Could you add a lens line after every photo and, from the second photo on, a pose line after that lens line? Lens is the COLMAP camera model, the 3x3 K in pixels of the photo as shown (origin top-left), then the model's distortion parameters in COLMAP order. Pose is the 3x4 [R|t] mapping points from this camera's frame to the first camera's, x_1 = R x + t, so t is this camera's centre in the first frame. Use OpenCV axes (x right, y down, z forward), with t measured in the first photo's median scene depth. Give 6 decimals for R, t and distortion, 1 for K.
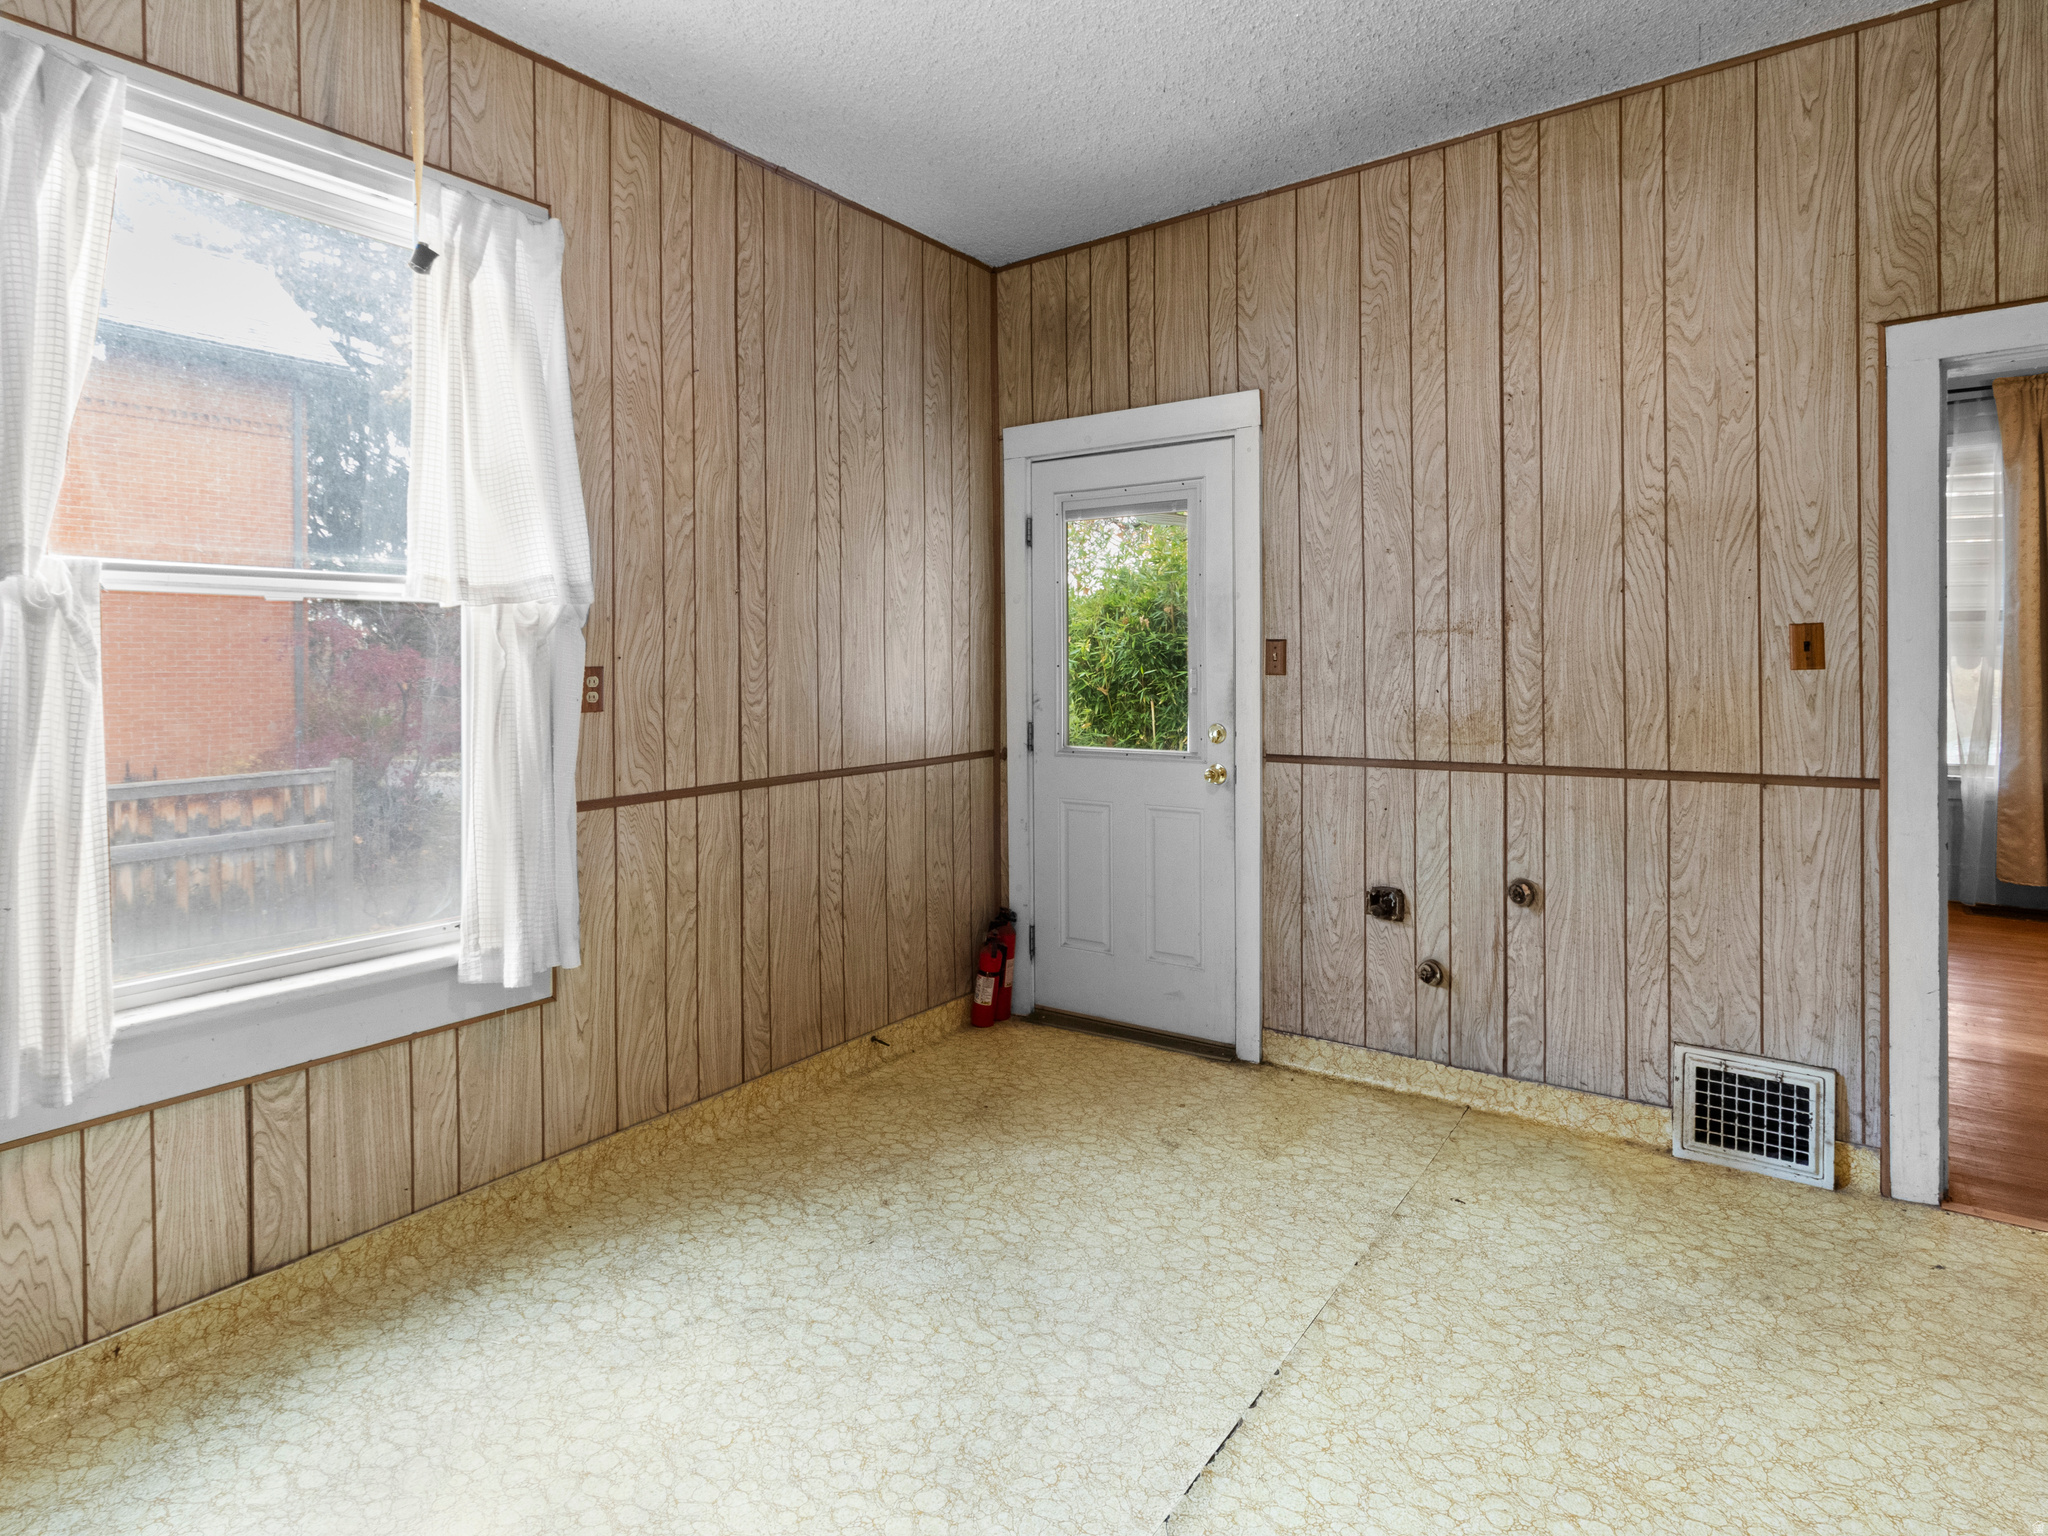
lens RADIAL K [[1084.2, 0, 1035.0], [0, 1084.2, 664.5], [0, 0, 1]] dist [0.000008, 0.001217]
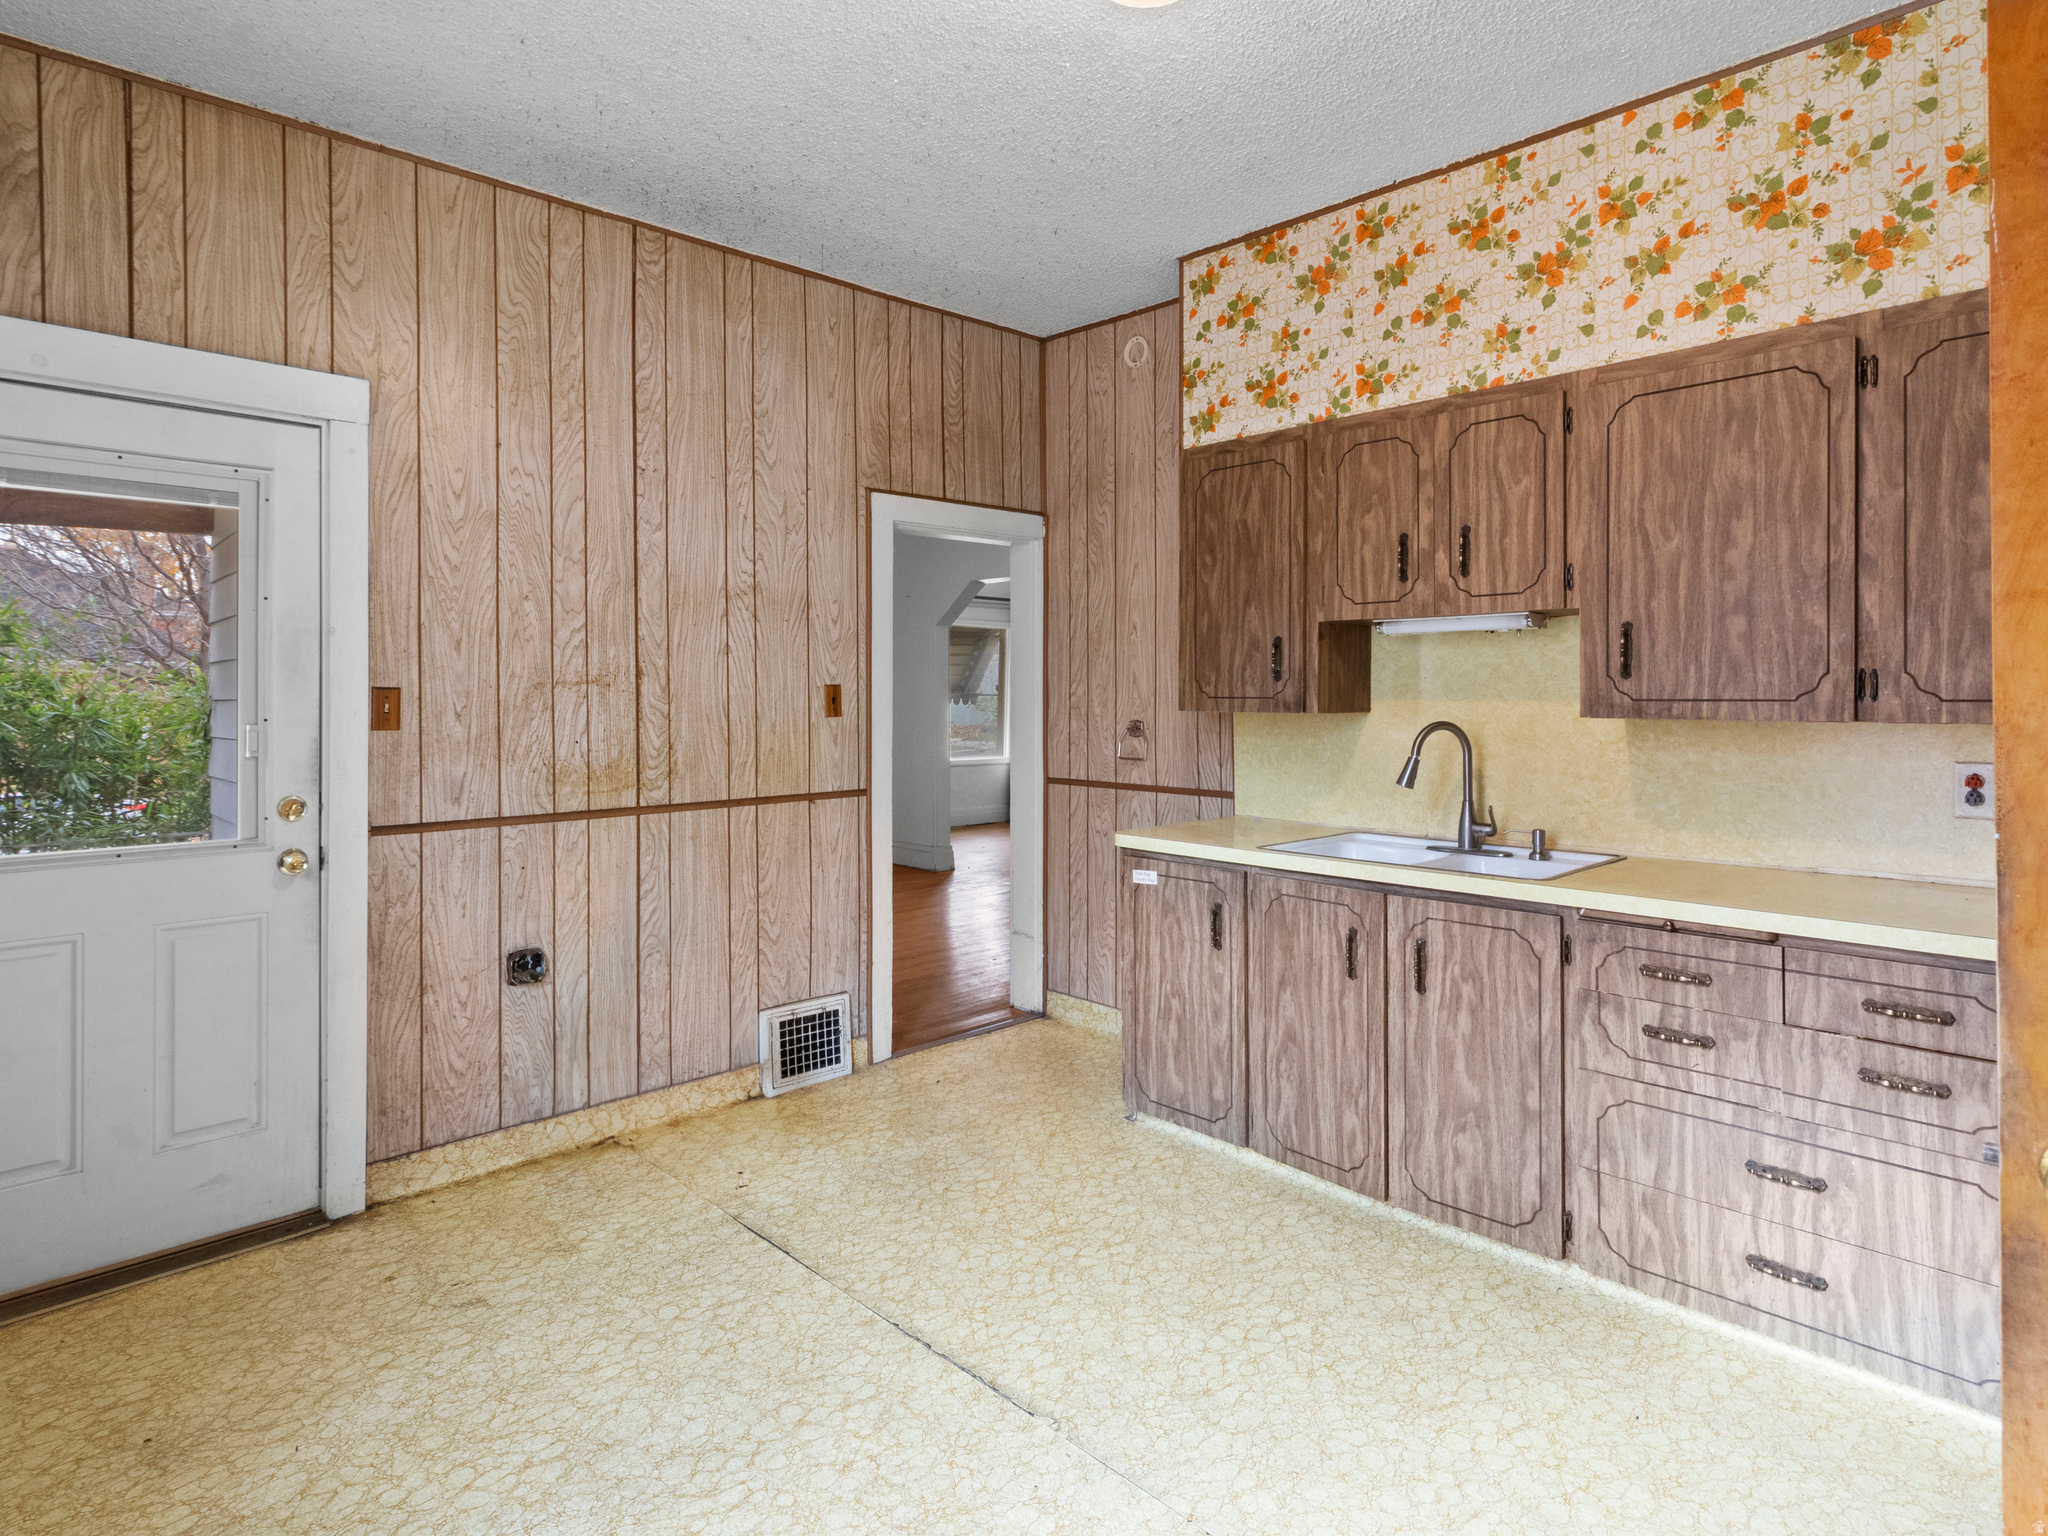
lens RADIAL K [[1135.5, 0, 1007.4], [0, 1135.5, 703.0], [0, 0, 1]] dist [0.001865, -0.001637]
pose [[0.197063, 0.006097, 0.980372, -0.612892], [0.008277, 0.999935, -0.007882, -0.000156], [-0.980356, 0.009668, 0.197000, 0.413042]]
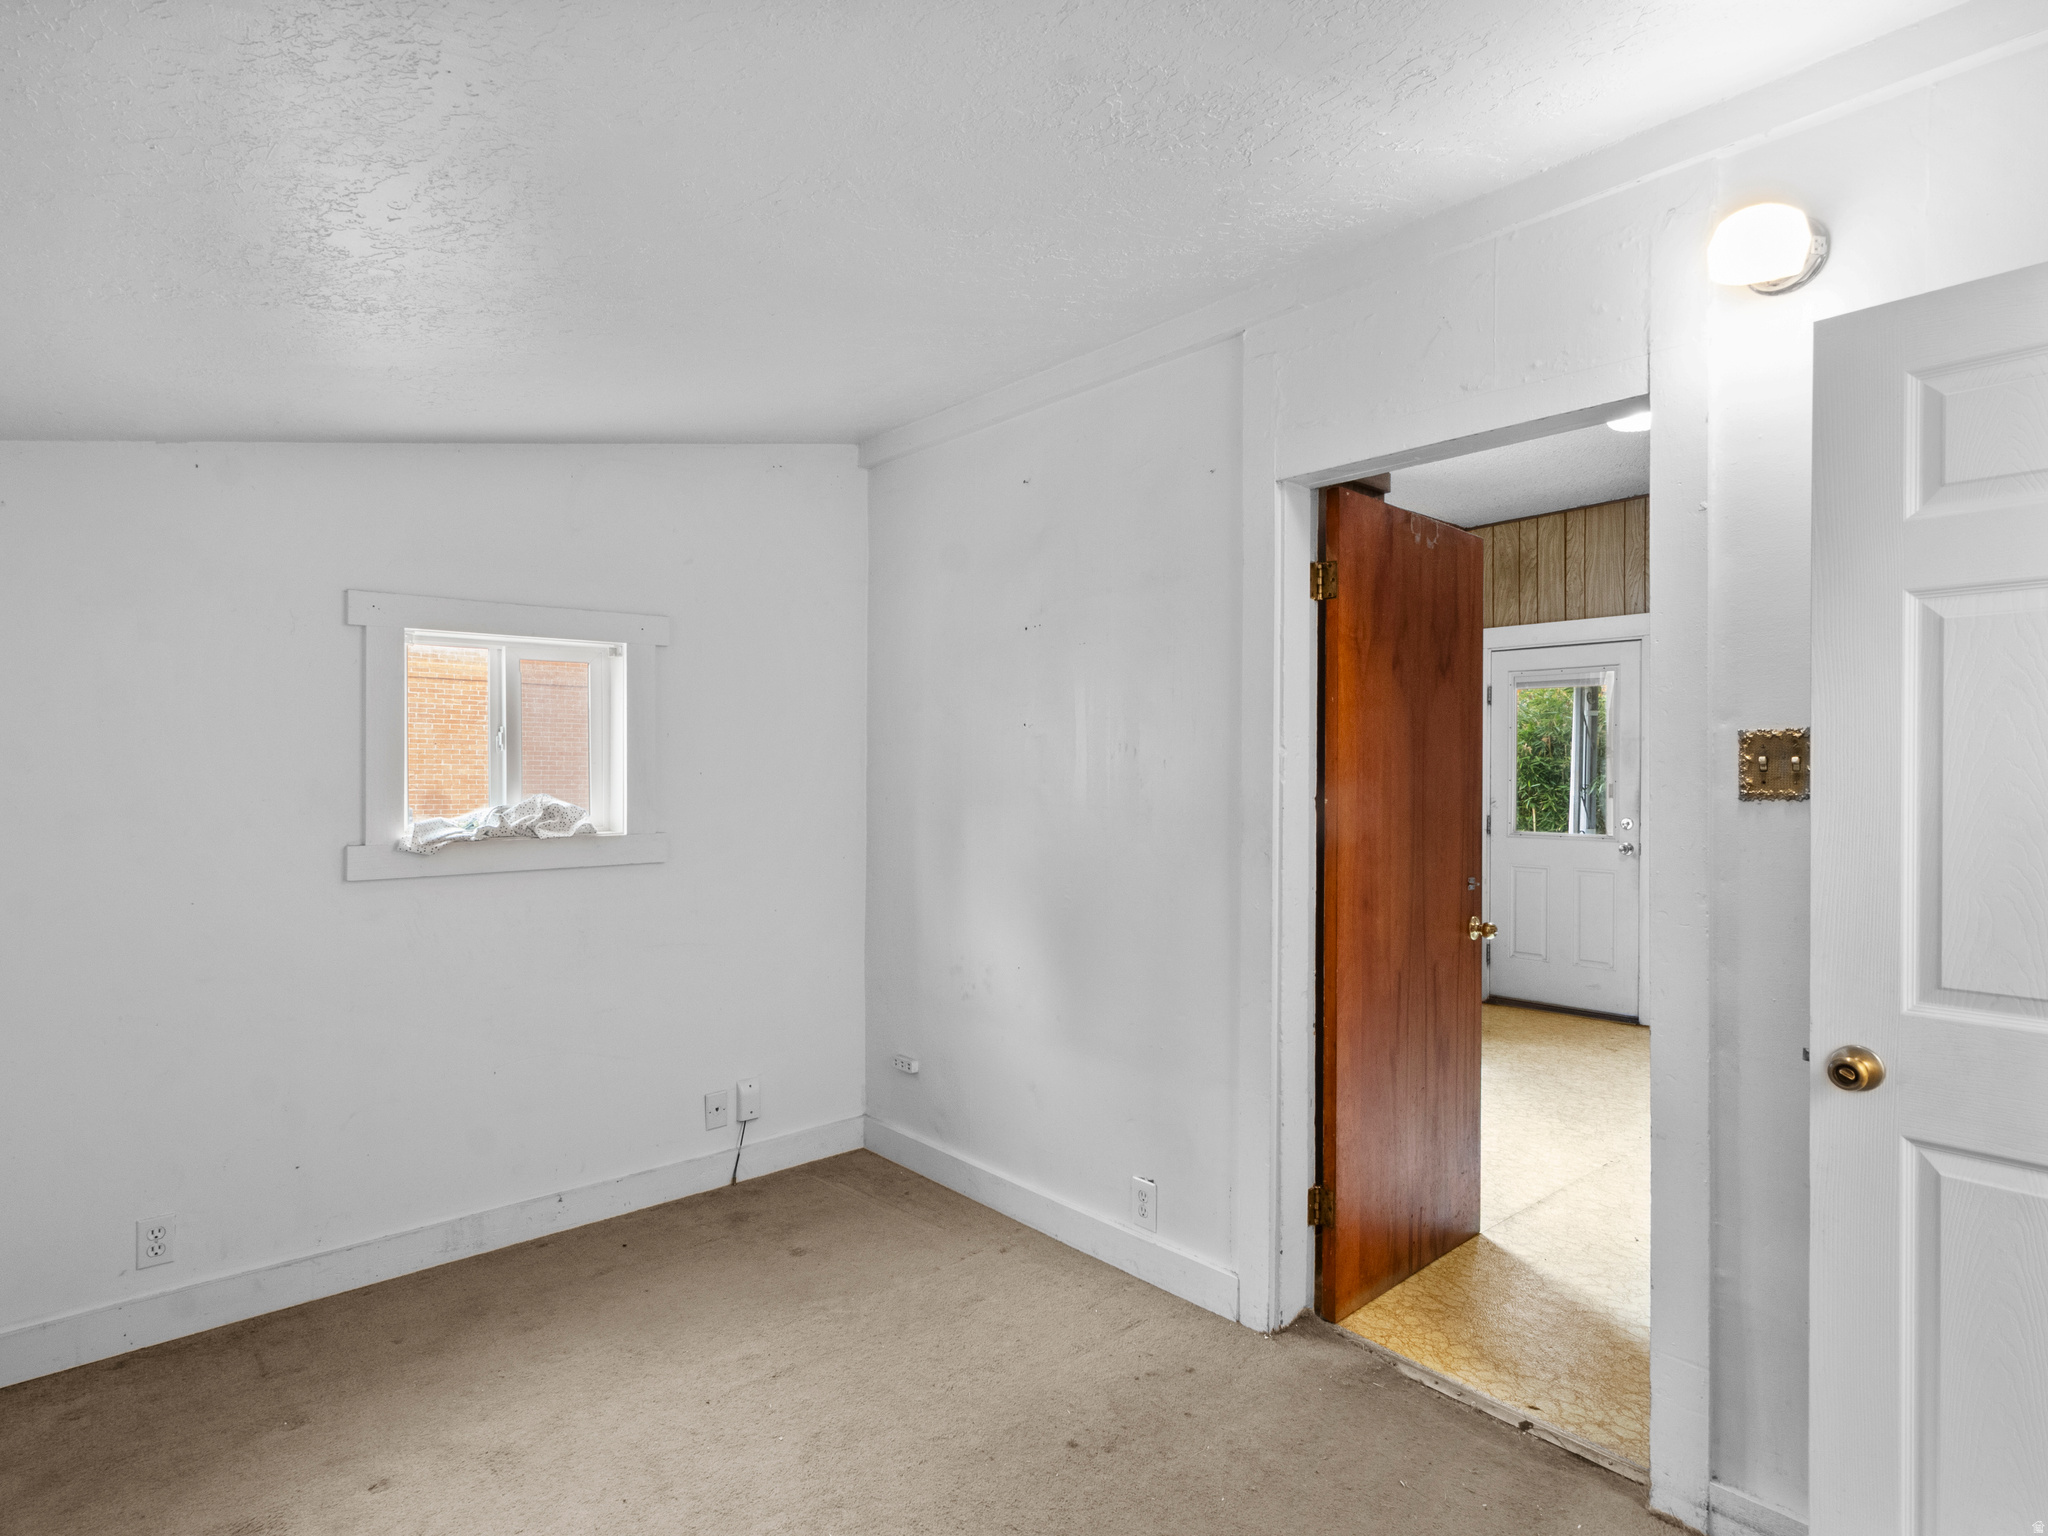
lens RADIAL K [[1084.2, 0, 1043.5], [0, 1084.2, 777.3], [0, 0, 1]] dist [0.000008, 0.001217]
pose [[0.974106, 0.010852, -0.225831, -0.371917], [-0.011124, 0.999938, 0.000067, 0.005353], [0.225818, 0.002446, 0.974166, -0.909196]]
